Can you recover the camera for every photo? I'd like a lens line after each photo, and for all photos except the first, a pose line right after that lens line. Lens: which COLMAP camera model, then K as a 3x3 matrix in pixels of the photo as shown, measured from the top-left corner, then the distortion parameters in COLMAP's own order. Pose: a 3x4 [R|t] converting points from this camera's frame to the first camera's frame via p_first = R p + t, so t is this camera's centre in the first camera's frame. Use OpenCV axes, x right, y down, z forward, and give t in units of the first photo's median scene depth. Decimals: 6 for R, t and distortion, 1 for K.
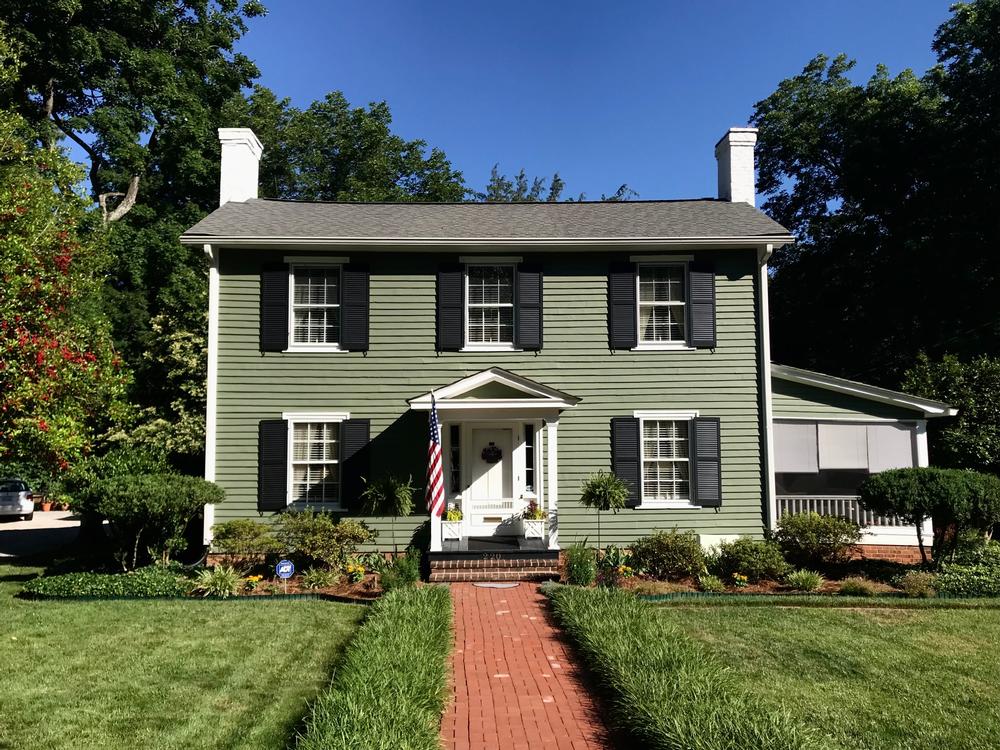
lens RADIAL K [[675.4, 0, 495.9], [0, 675.4, 394.3], [0, 0, 1]] dist [0.087383, -0.000357]
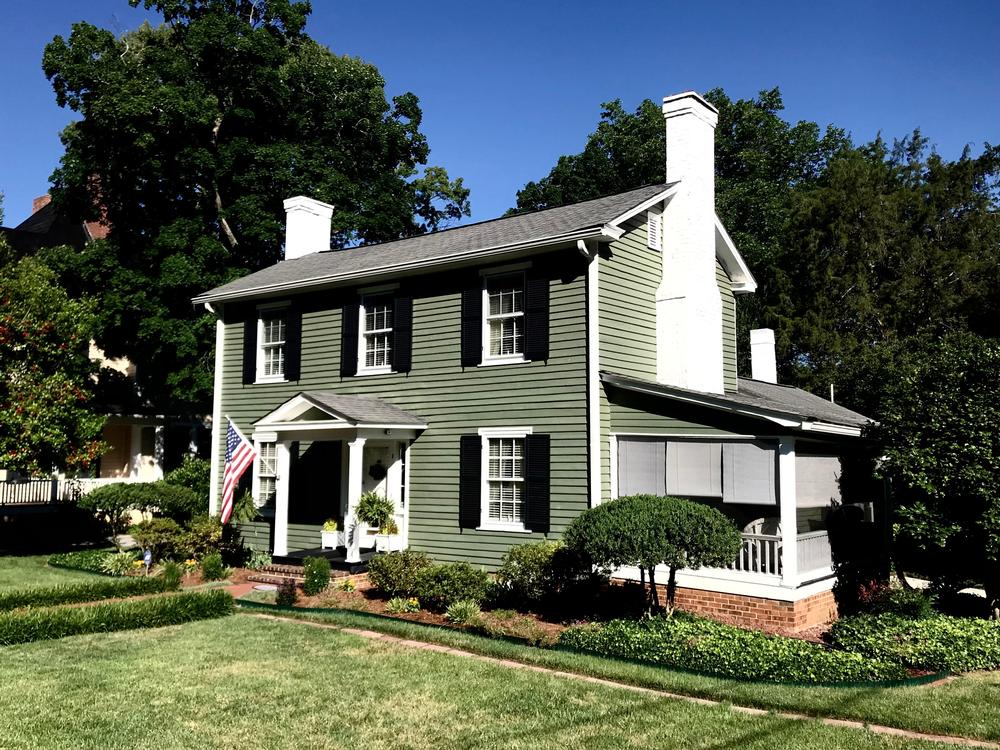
lens RADIAL K [[912.6, 0, 500.0], [0, 912.6, 375.0], [0, 0, 1]] dist [0.285939, 0.001303]
pose [[0.770127, -0.047855, -0.636093, 1.049200], [0.034081, 0.998845, -0.033883, -0.006599], [0.636979, 0.004415, 0.770868, 0.003738]]
